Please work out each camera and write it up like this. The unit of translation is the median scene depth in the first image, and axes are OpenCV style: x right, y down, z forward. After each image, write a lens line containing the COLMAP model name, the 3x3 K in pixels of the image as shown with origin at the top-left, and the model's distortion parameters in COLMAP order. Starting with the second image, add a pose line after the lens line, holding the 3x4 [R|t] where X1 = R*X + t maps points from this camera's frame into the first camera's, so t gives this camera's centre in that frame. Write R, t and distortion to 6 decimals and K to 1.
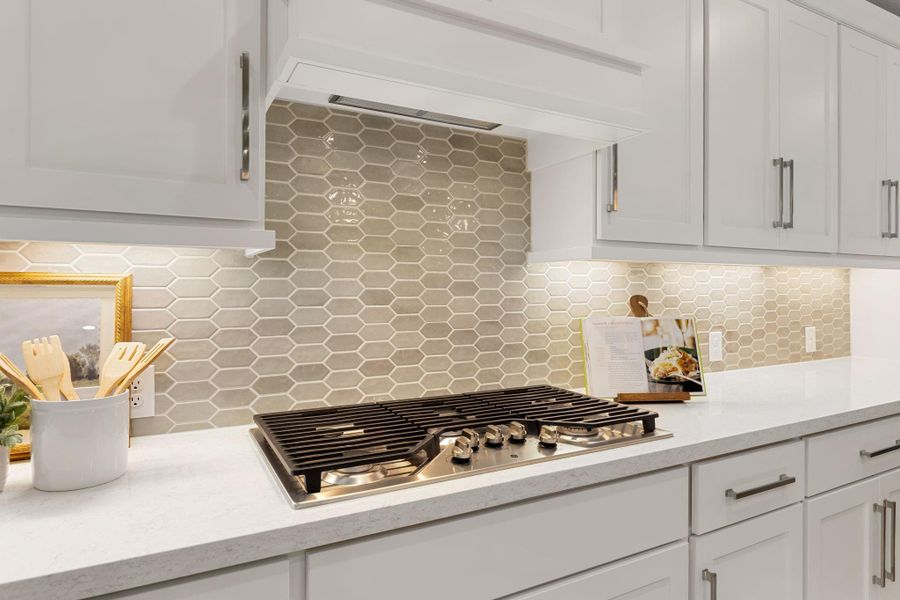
lens RADIAL K [[494.2, 0, 449.7], [0, 494.2, 288.6], [0, 0, 1]] dist [-0.000214, 0.000147]
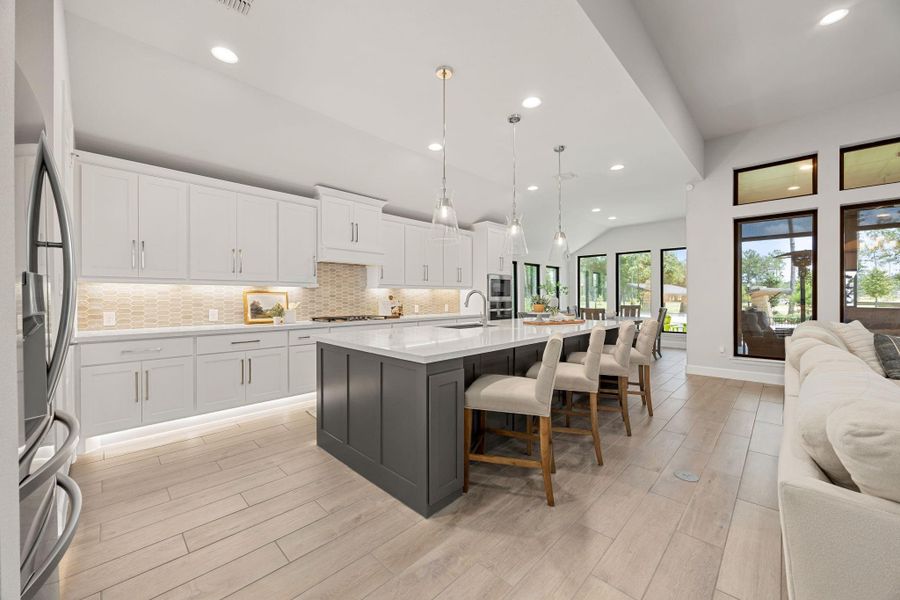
lens RADIAL K [[339.9, 0, 450.0], [0, 339.9, 300.0], [0, 0, 1]] dist [-0.002848, 0.000056]
pose [[0.947690, -0.006699, 0.319122, -0.110617], [0.004535, 0.999961, 0.007525, 0.034631], [-0.319160, -0.005684, 0.947684, -2.282561]]
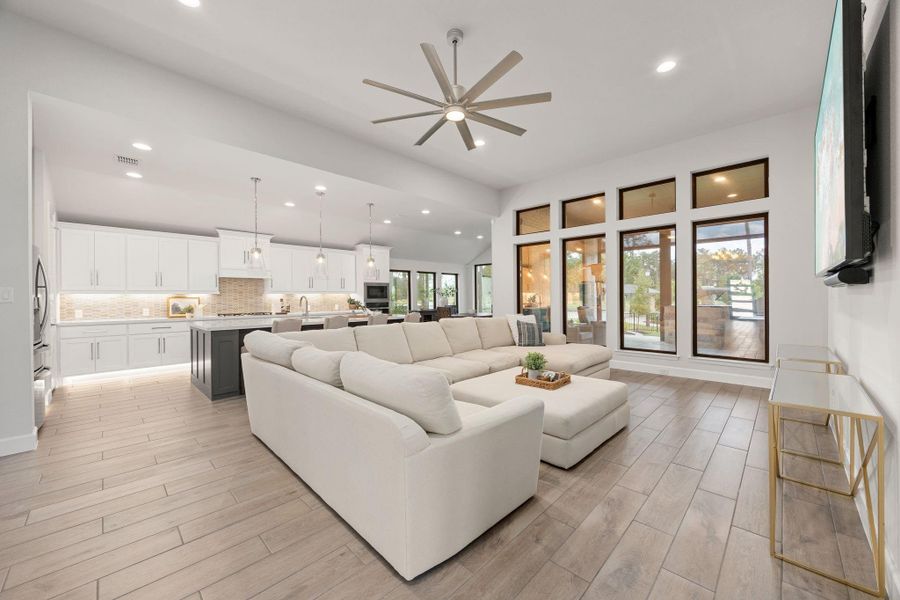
lens RADIAL K [[352.7, 0, 462.4], [0, 352.7, 299.1], [0, 0, 1]] dist [0.001850, 0.000075]
pose [[0.949553, -0.011844, 0.313382, 1.262419], [0.010109, 0.999923, 0.007162, 0.009990], [-0.313443, -0.003633, 0.949600, -4.485480]]
